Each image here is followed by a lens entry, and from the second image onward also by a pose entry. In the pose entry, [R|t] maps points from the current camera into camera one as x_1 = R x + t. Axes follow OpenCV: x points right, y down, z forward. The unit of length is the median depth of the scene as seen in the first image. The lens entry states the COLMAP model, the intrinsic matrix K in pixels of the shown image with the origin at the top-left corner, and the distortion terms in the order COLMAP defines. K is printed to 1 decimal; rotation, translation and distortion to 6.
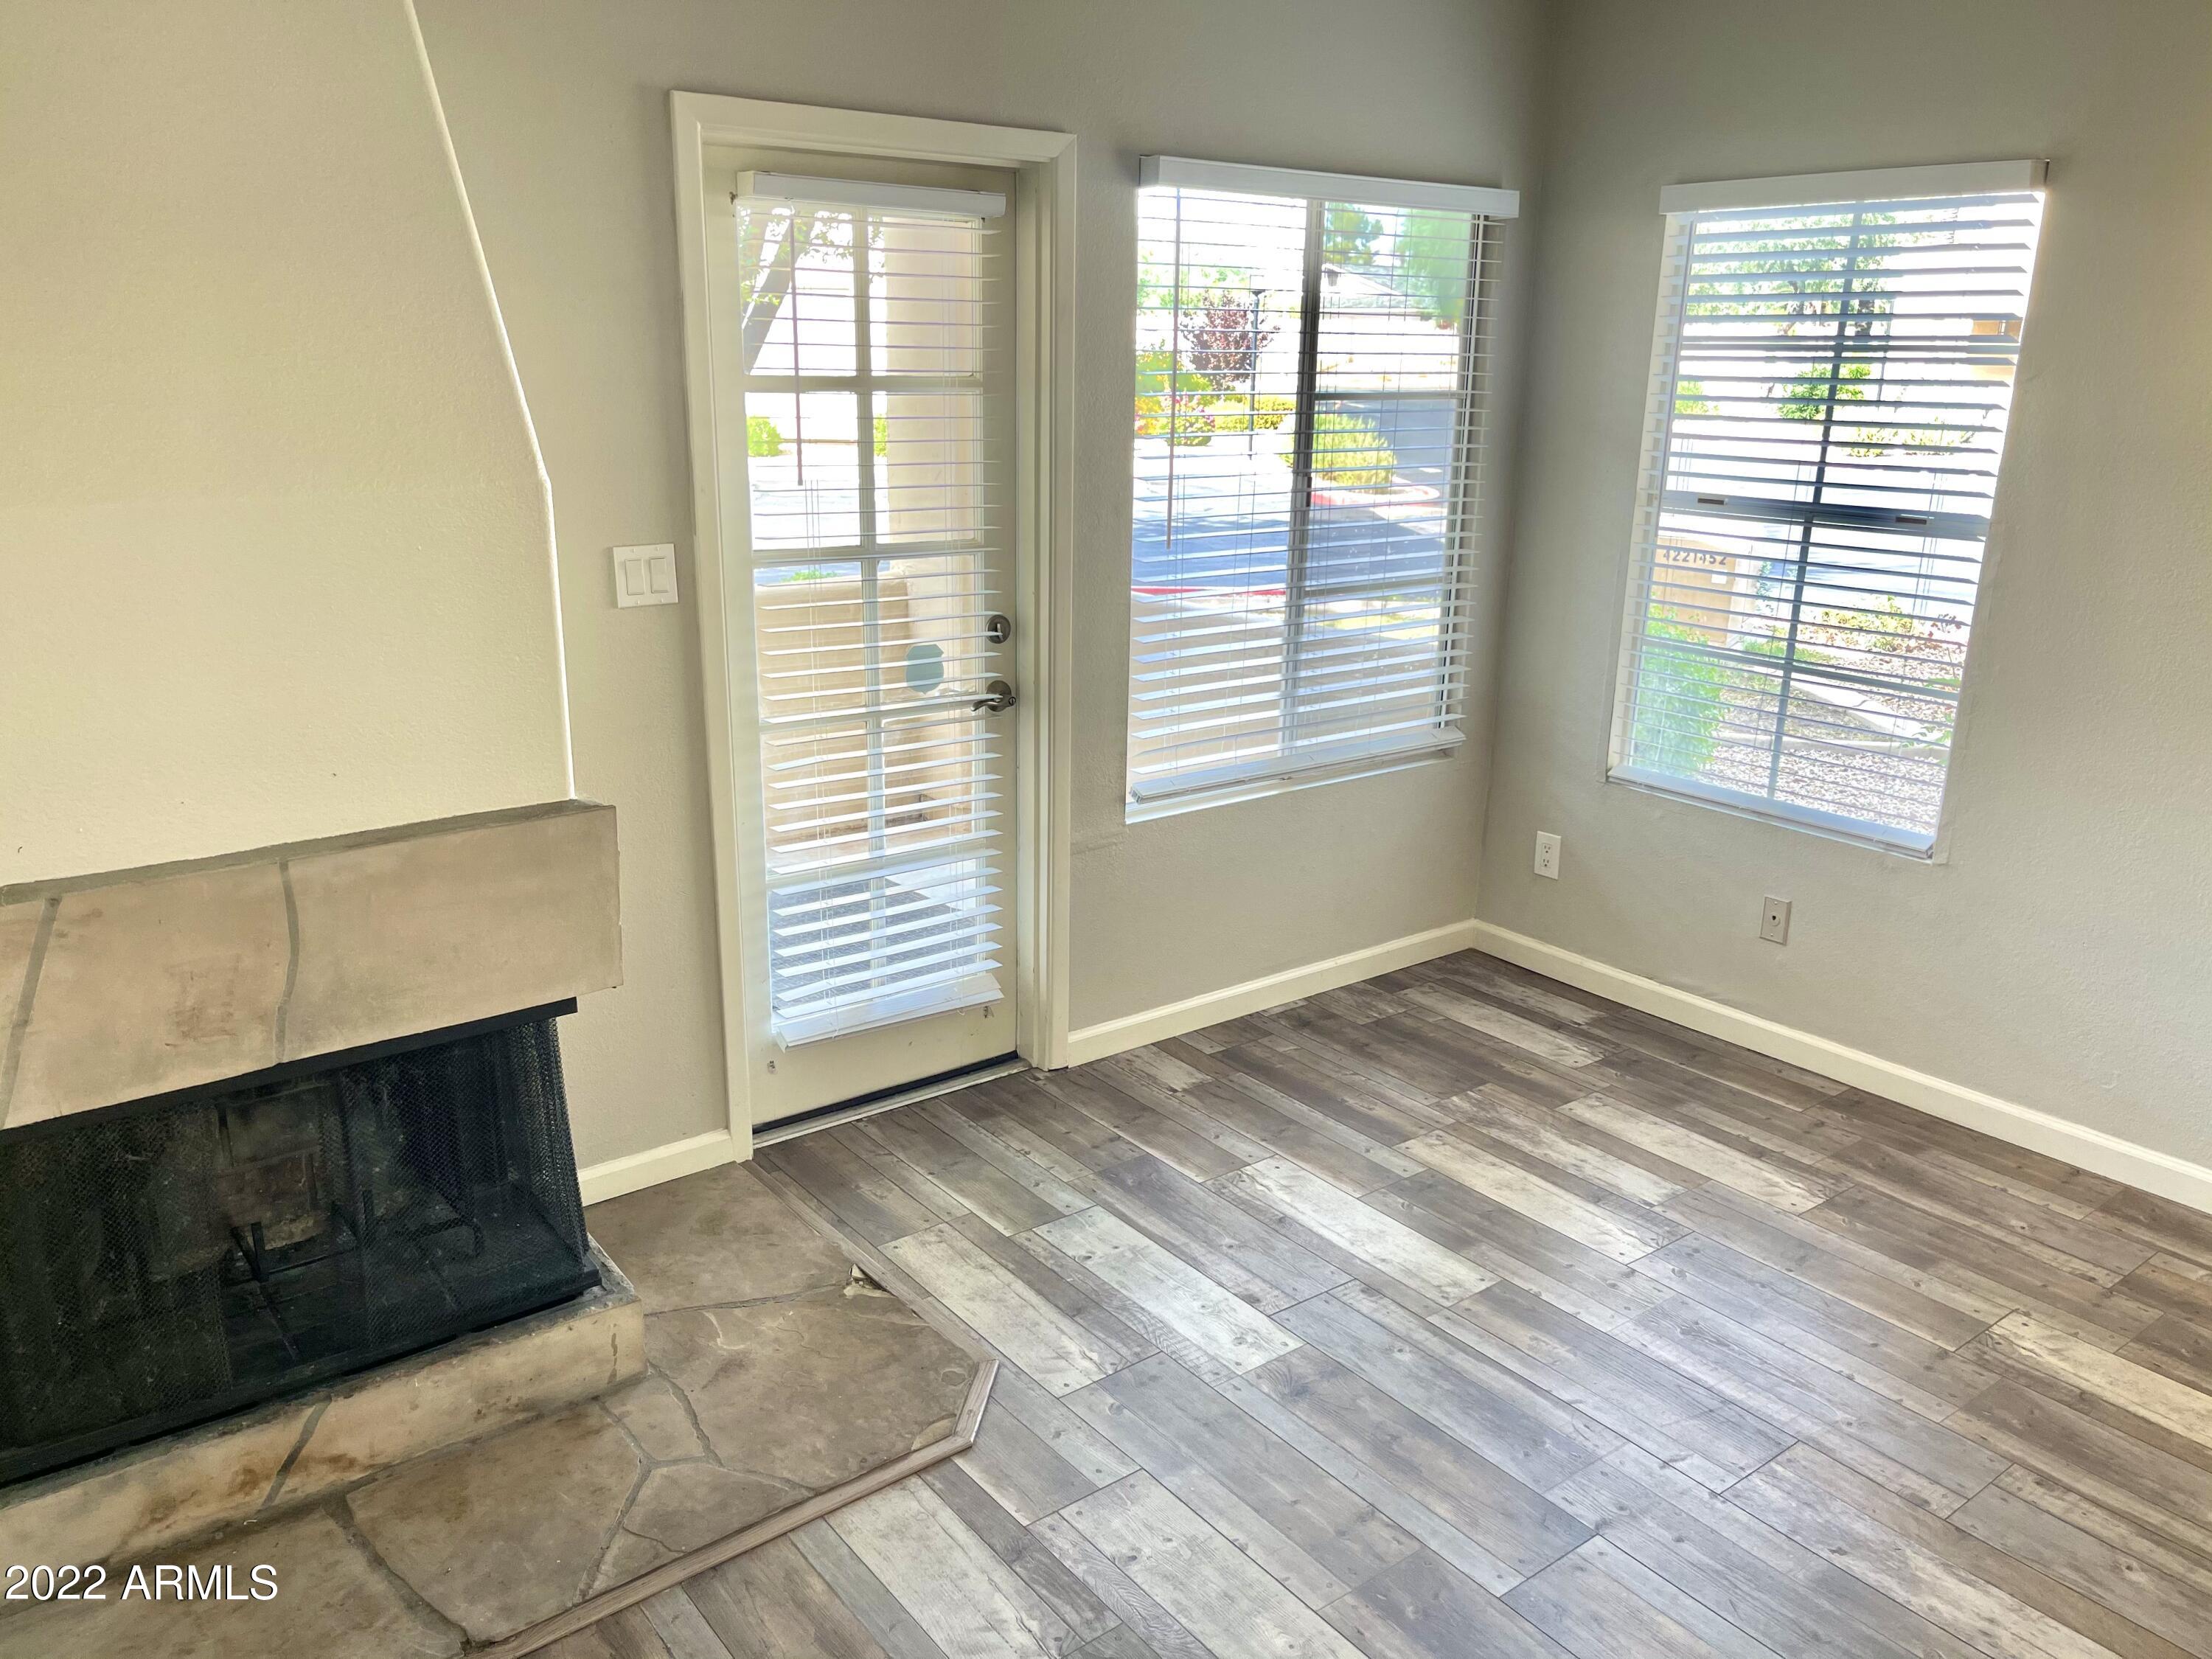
lens RADIAL K [[1680.2, 0, 1106.0], [0, 1680.2, 829.5], [0, 0, 1]] dist [0.075778, -0.108630]
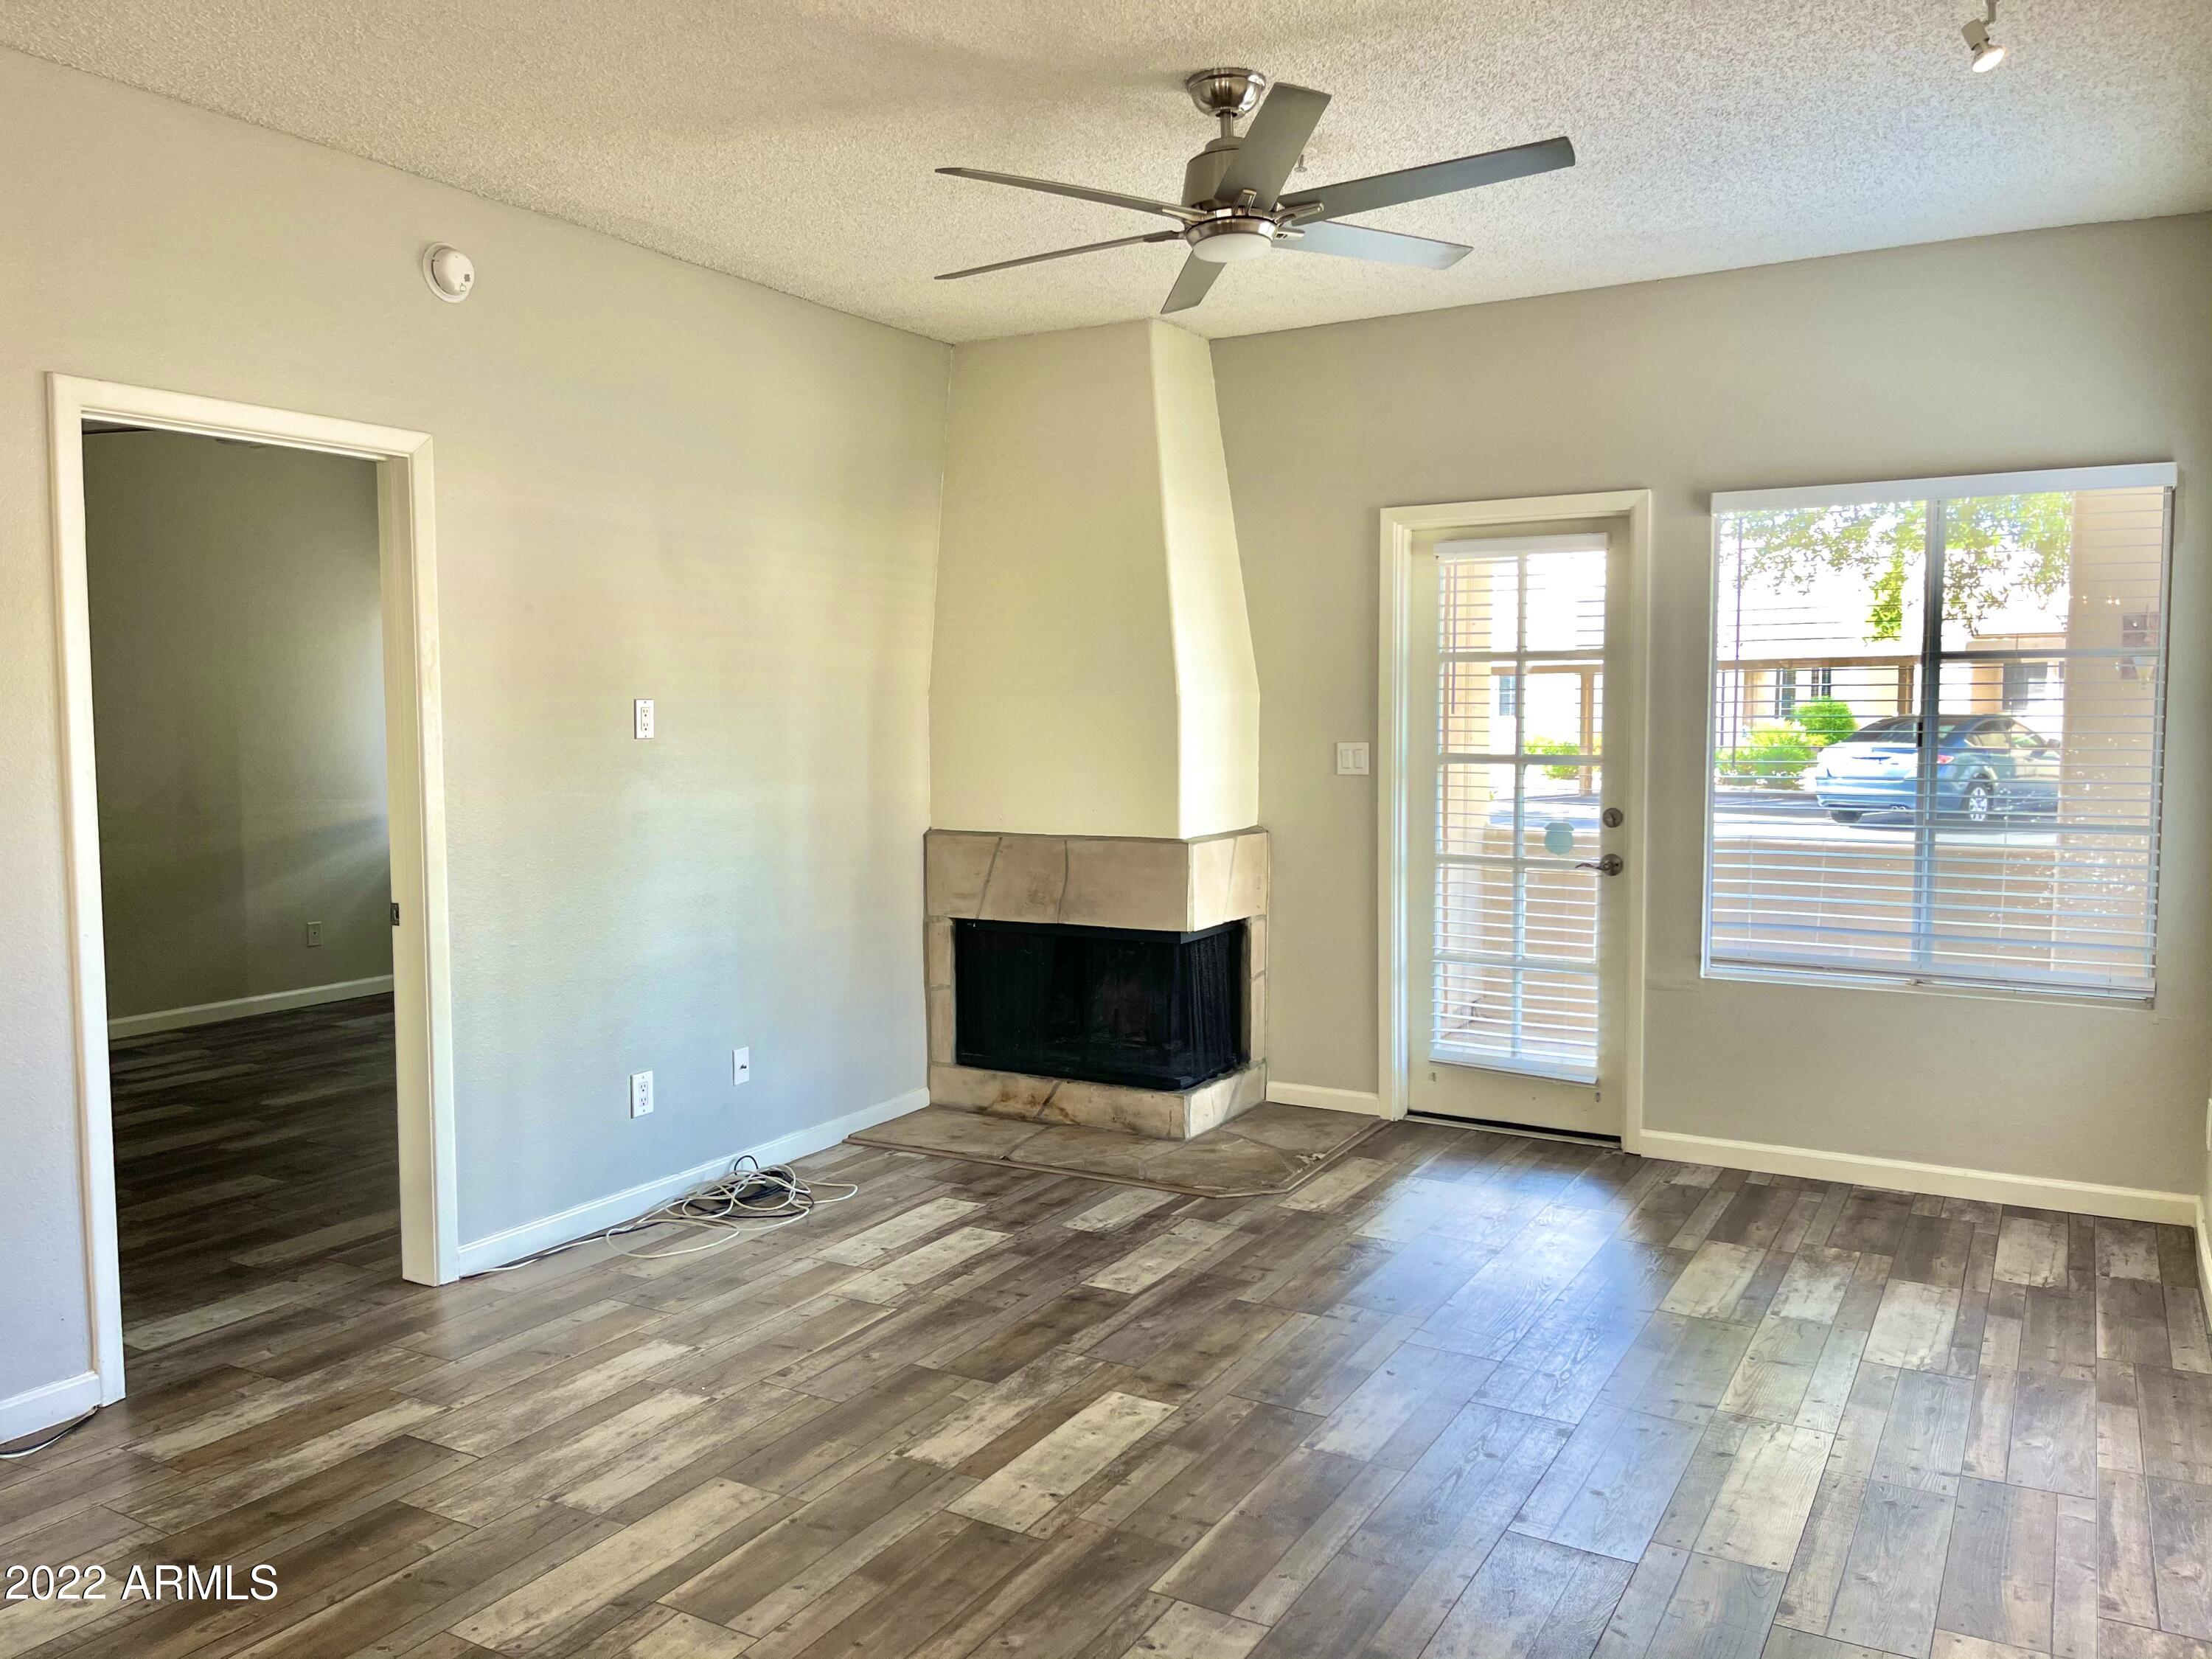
lens RADIAL K [[1680.2, 0, 1106.0], [0, 1680.2, 829.5], [0, 0, 1]] dist [0.075778, -0.108630]
pose [[0.369901, 0.049966, -0.927726, 1.147403], [-0.246383, 0.968076, -0.046099, 0.065275], [0.895806, 0.245628, 0.370403, 0.083049]]
